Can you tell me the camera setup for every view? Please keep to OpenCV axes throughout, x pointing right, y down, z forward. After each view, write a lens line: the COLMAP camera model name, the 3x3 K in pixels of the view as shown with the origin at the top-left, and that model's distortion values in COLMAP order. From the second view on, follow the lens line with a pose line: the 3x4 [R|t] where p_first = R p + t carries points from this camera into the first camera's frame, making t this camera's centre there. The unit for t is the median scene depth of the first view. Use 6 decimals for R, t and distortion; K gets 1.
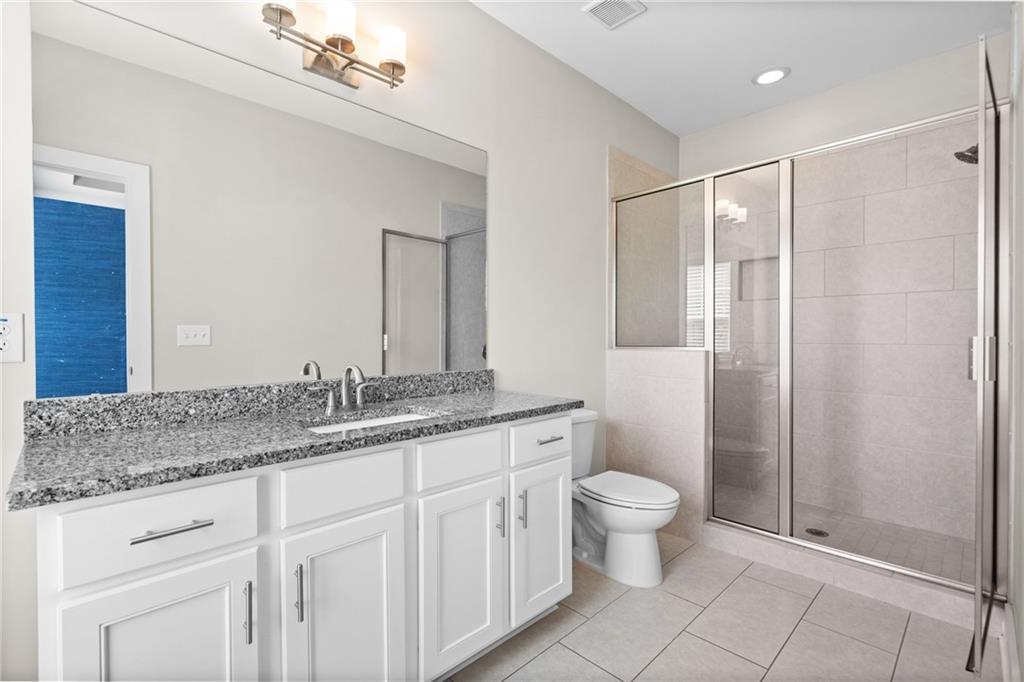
lens RADIAL K [[473.0, 0, 514.5], [0, 473.0, 346.3], [0, 0, 1]] dist [-0.003821, -0.000029]
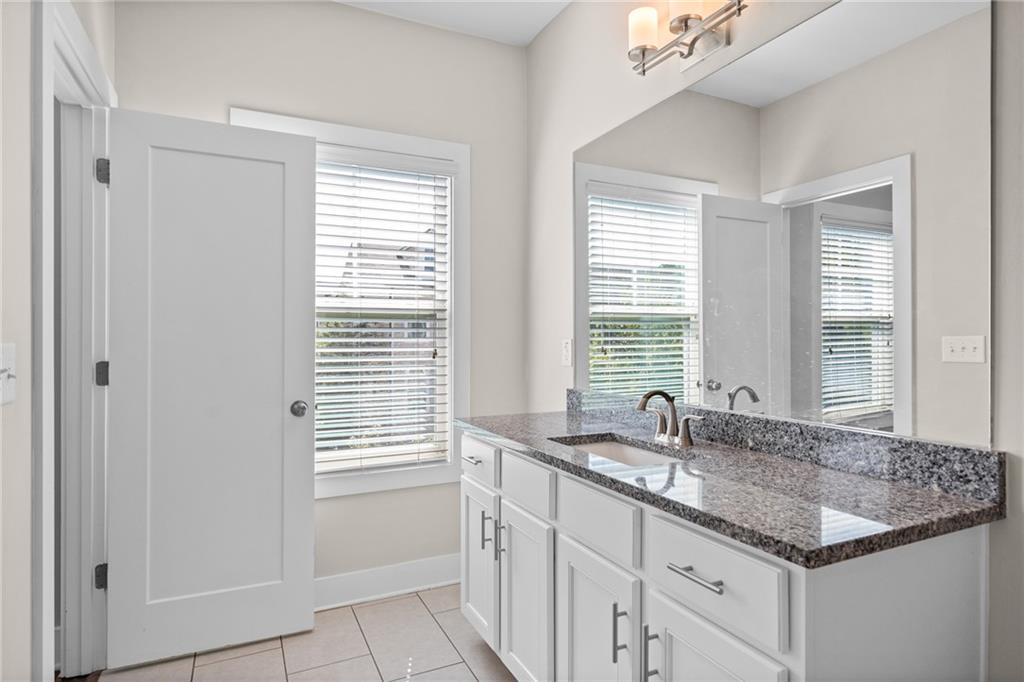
lens RADIAL K [[567.7, 0, 522.5], [0, 567.7, 344.1], [0, 0, 1]] dist [0.033996, 0.000244]
pose [[-0.319240, 0.010720, -0.947613, 0.654879], [-0.015259, 0.999748, 0.016451, -0.054466], [0.947551, 0.019712, -0.318996, 0.925246]]
